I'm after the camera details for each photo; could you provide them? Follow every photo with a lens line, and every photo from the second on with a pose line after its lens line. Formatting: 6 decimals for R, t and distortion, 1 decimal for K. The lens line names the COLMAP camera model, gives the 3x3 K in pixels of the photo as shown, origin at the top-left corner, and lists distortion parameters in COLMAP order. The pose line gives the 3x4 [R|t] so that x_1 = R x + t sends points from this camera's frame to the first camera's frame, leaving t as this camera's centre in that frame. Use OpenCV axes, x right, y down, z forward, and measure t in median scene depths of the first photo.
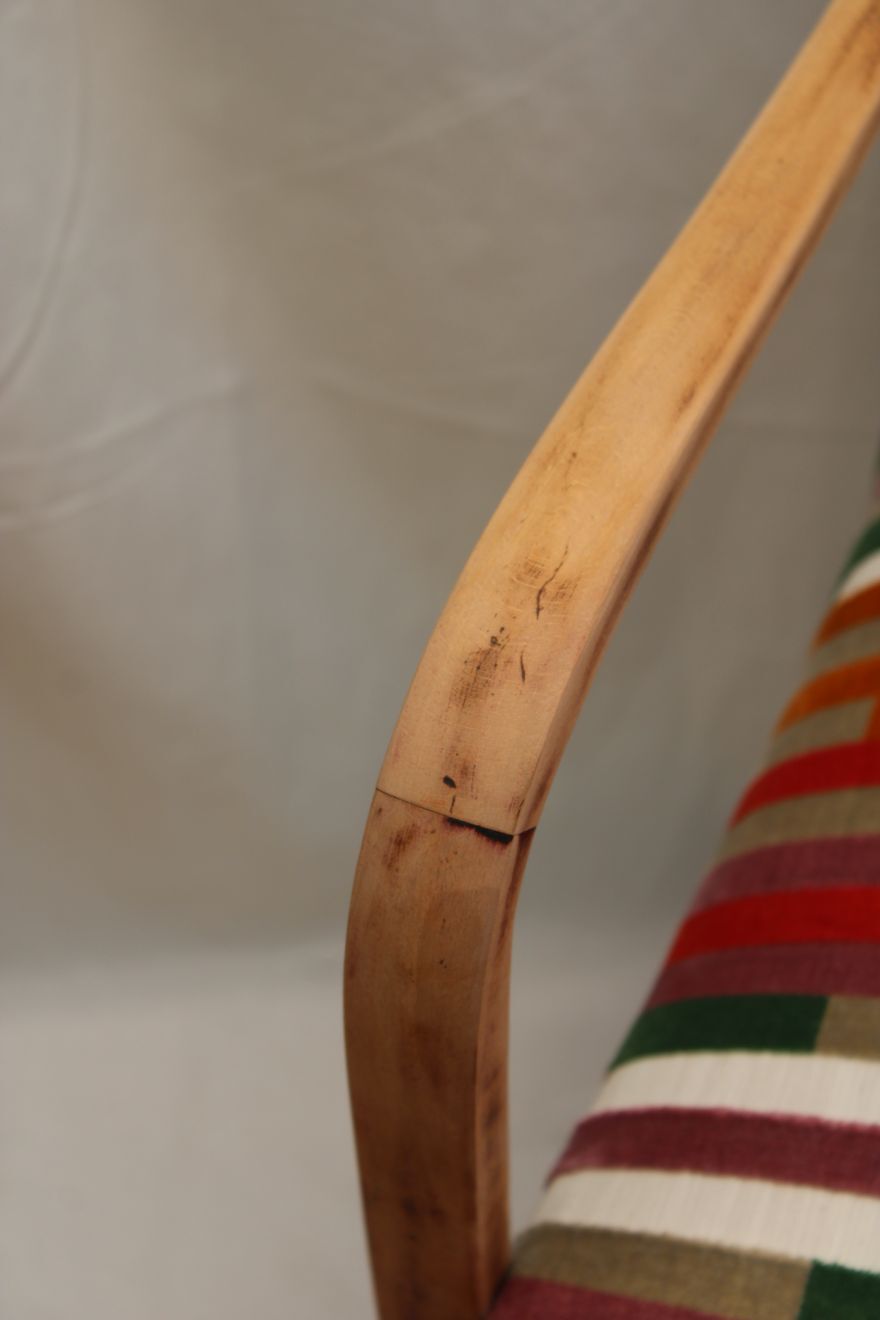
lens RADIAL K [[3107.6, 0, 444.0], [0, 3107.6, 655.8], [0, 0, 1]] dist [0.100652, 0.000000]
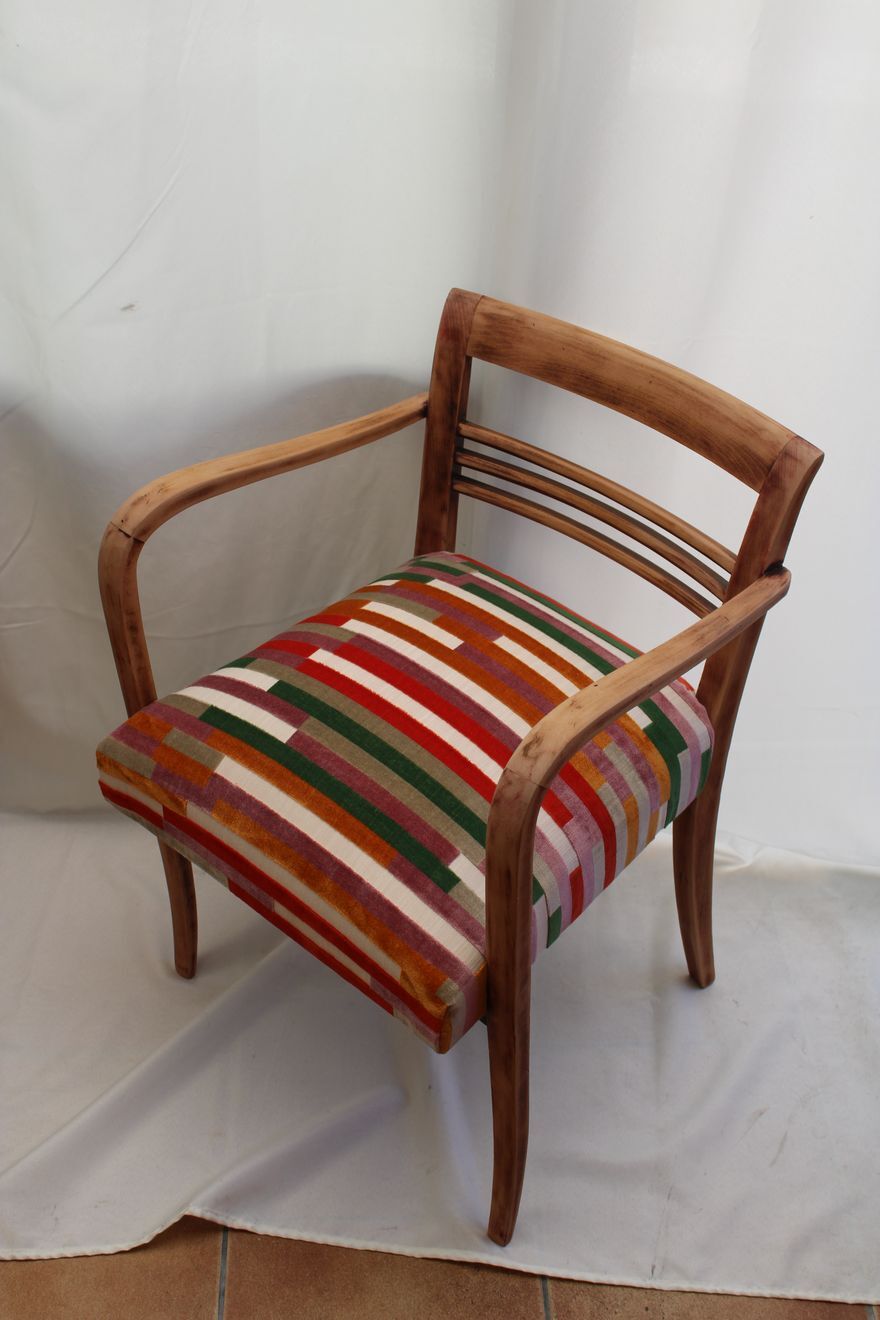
lens RADIAL K [[1701.5, 0, 432.6], [0, 1701.5, 656.6], [0, 0, 1]] dist [-0.129083, 0.000000]
pose [[0.923796, 0.263811, -0.277497, 1.074860], [-0.312433, 0.938333, -0.148041, 0.420828], [0.221330, 0.223459, 0.949252, -1.051656]]
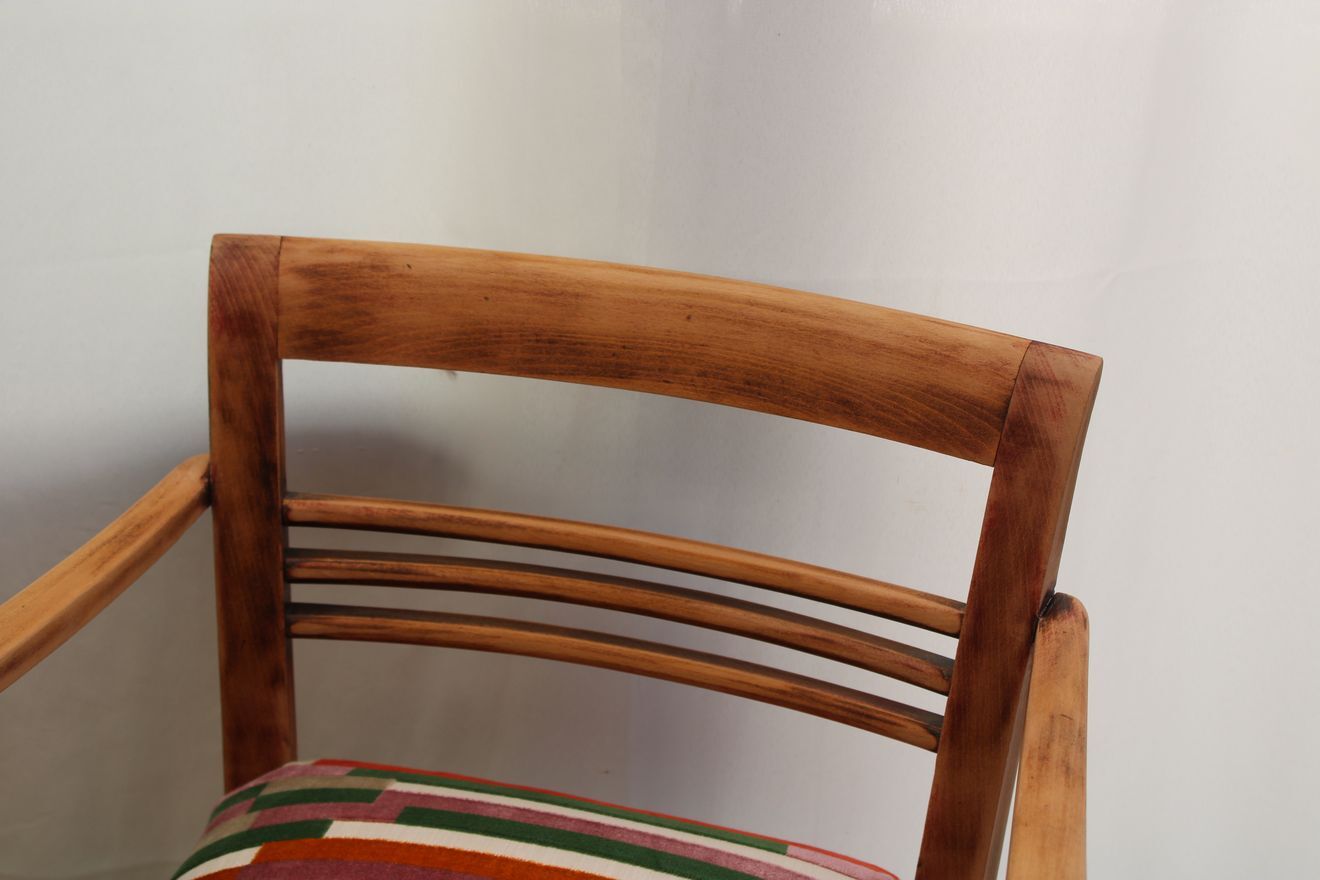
lens RADIAL K [[2233.6, 0, 655.7], [0, 2233.6, 419.2], [0, 0, 1]] dist [-0.005409, 0.000000]
pose [[0.993567, -0.017182, 0.111934, 0.383758], [0.056680, 0.931160, -0.360179, 0.252001], [-0.098040, 0.364206, 0.926144, -0.257171]]
